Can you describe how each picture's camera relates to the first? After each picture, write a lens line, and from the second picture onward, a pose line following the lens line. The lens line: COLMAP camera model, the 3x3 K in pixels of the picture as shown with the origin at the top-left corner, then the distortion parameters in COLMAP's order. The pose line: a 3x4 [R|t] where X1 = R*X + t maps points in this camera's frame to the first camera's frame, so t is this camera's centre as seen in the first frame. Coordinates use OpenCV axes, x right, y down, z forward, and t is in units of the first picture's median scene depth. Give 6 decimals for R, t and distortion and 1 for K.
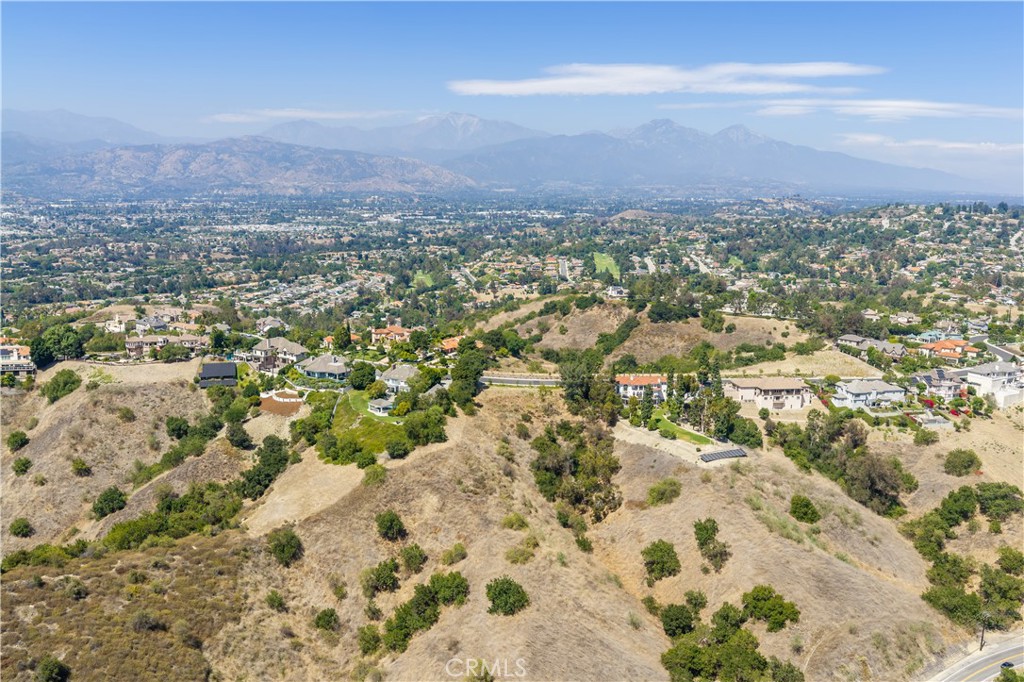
lens RADIAL K [[847.1, 0, 515.6], [0, 847.1, 342.3], [0, 0, 1]] dist [0.026064, -0.053319]
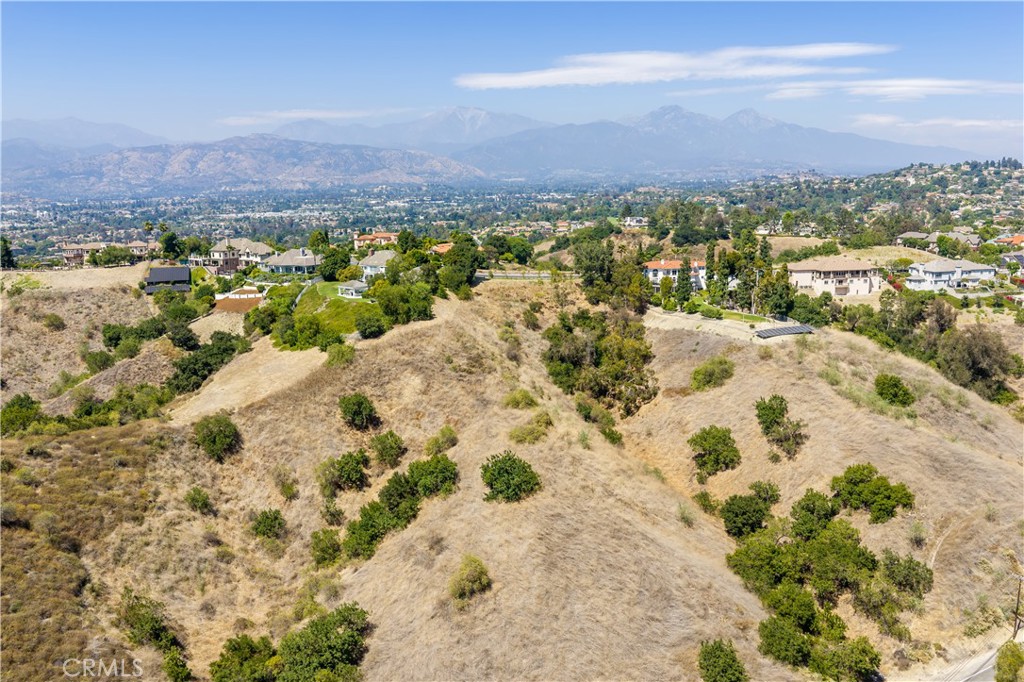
lens RADIAL K [[847.1, 0, 515.6], [0, 847.1, 342.3], [0, 0, 1]] dist [0.026064, -0.053319]
pose [[0.999390, -0.030356, -0.017285, 0.003479], [0.030468, 0.999516, 0.006234, 0.060207], [0.017088, -0.006757, 0.999831, 0.094095]]
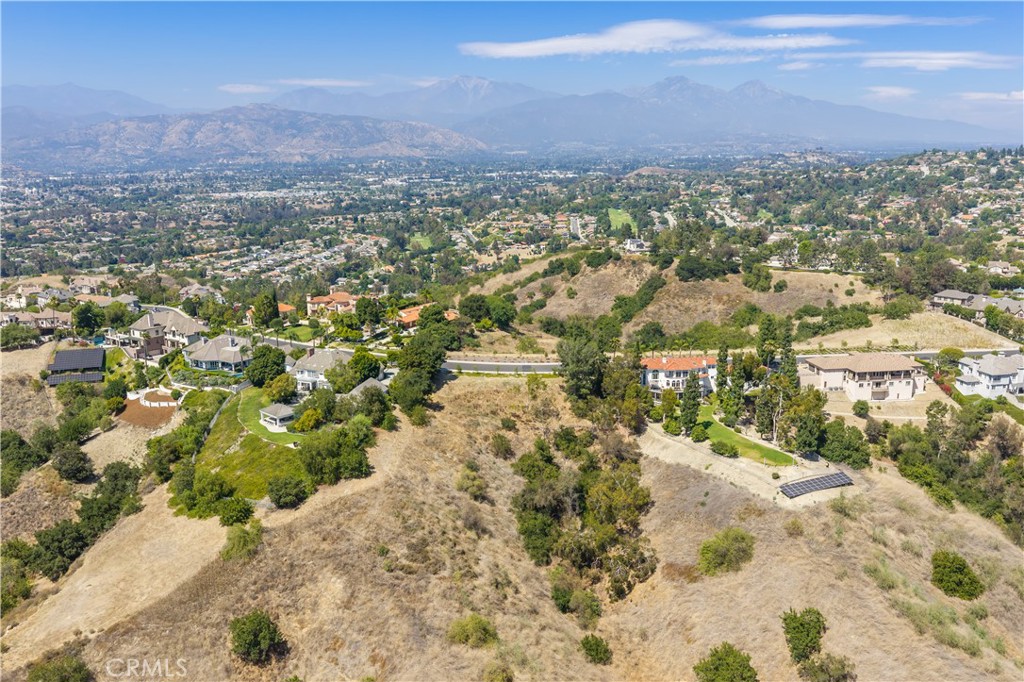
lens RADIAL K [[849.3, 0, 515.8], [0, 849.3, 341.7], [0, 0, 1]] dist [0.009514, -0.014749]
pose [[0.999570, -0.021516, -0.019932, 0.017144], [0.022285, 0.998982, 0.039215, -0.001096], [0.019068, -0.039642, 0.999032, 0.171250]]
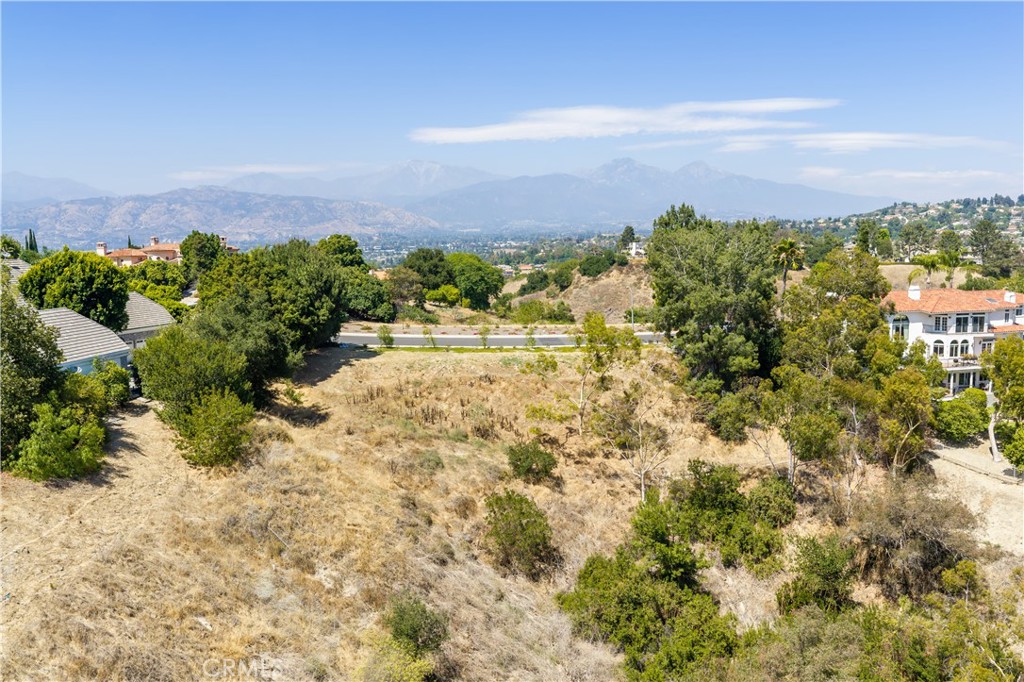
lens RADIAL K [[847.1, 0, 515.6], [0, 847.1, 342.3], [0, 0, 1]] dist [0.026064, -0.053319]
pose [[0.998337, -0.045675, 0.035178, 0.001276], [0.047476, 0.997507, -0.052216, 0.035724], [-0.032706, 0.053799, 0.998016, 0.402105]]
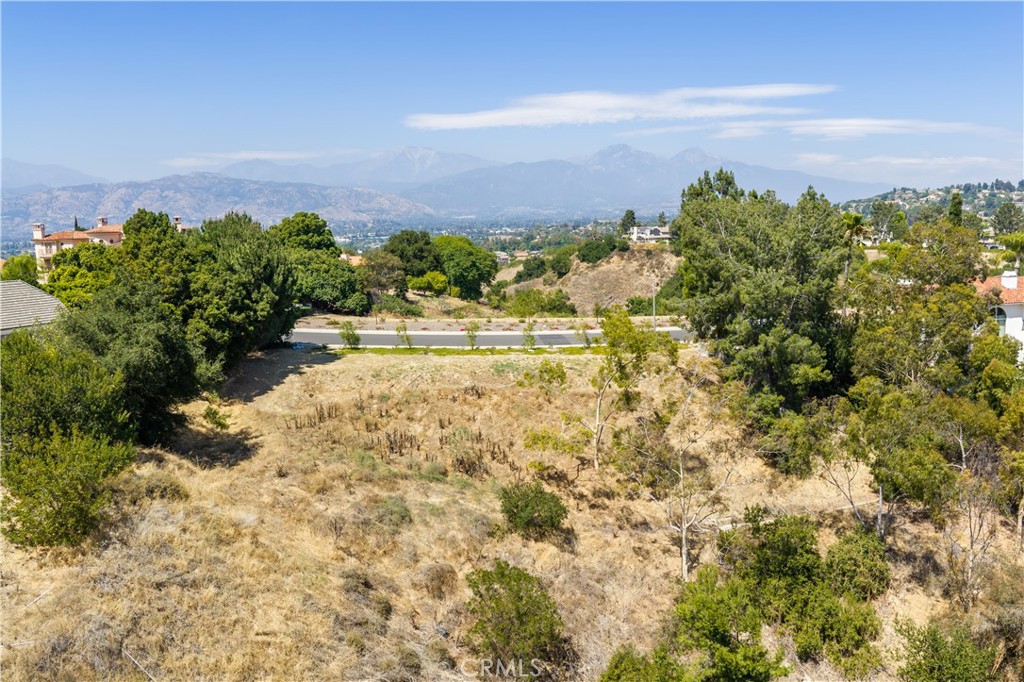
lens RADIAL K [[847.1, 0, 515.6], [0, 847.1, 342.3], [0, 0, 1]] dist [0.026064, -0.053319]
pose [[0.998070, -0.047817, 0.039613, 0.002462], [0.049276, 0.998110, -0.036710, 0.032367], [-0.037783, 0.038591, 0.998541, 0.431263]]
